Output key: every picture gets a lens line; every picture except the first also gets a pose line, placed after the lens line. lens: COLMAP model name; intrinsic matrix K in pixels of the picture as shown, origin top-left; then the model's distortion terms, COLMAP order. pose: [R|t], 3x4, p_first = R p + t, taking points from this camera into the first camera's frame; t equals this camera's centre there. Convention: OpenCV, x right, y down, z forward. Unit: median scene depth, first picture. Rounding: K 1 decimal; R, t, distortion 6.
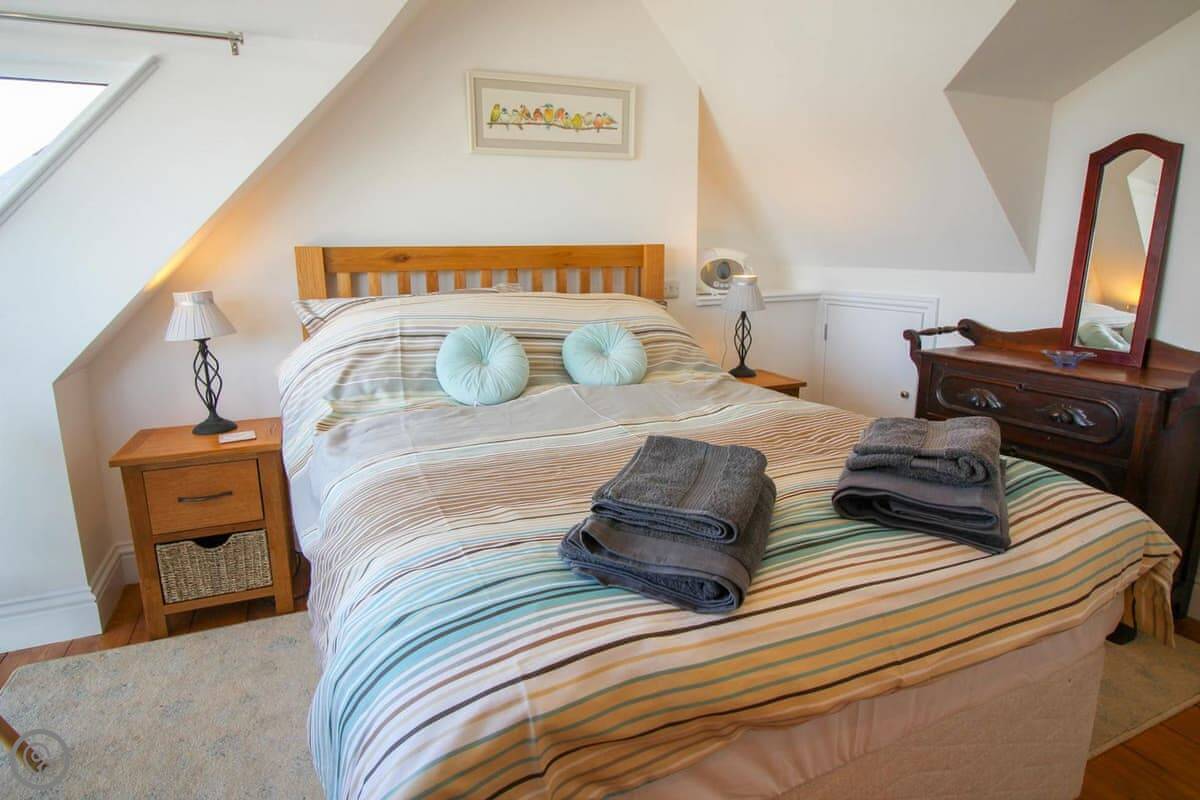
lens RADIAL K [[685.0, 0, 562.9], [0, 685.0, 386.3], [0, 0, 1]] dist [0.002789, -0.004334]
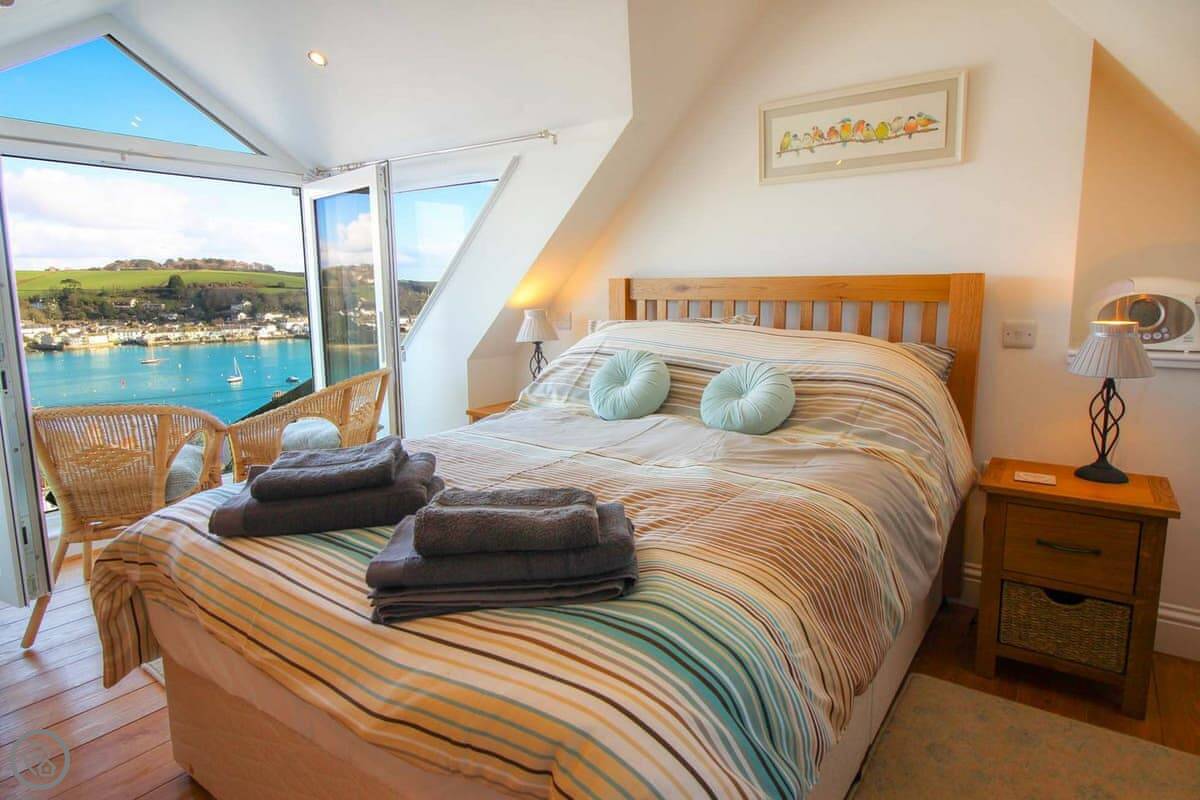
lens RADIAL K [[685.0, 0, 599.5], [0, 685.0, 377.9], [0, 0, 1]] dist [0.002789, -0.004334]
pose [[0.497411, 0.126887, -0.858185, 0.643948], [-0.162315, 0.985388, 0.051615, -0.074162], [0.852195, 0.113622, 0.510739, 0.313994]]
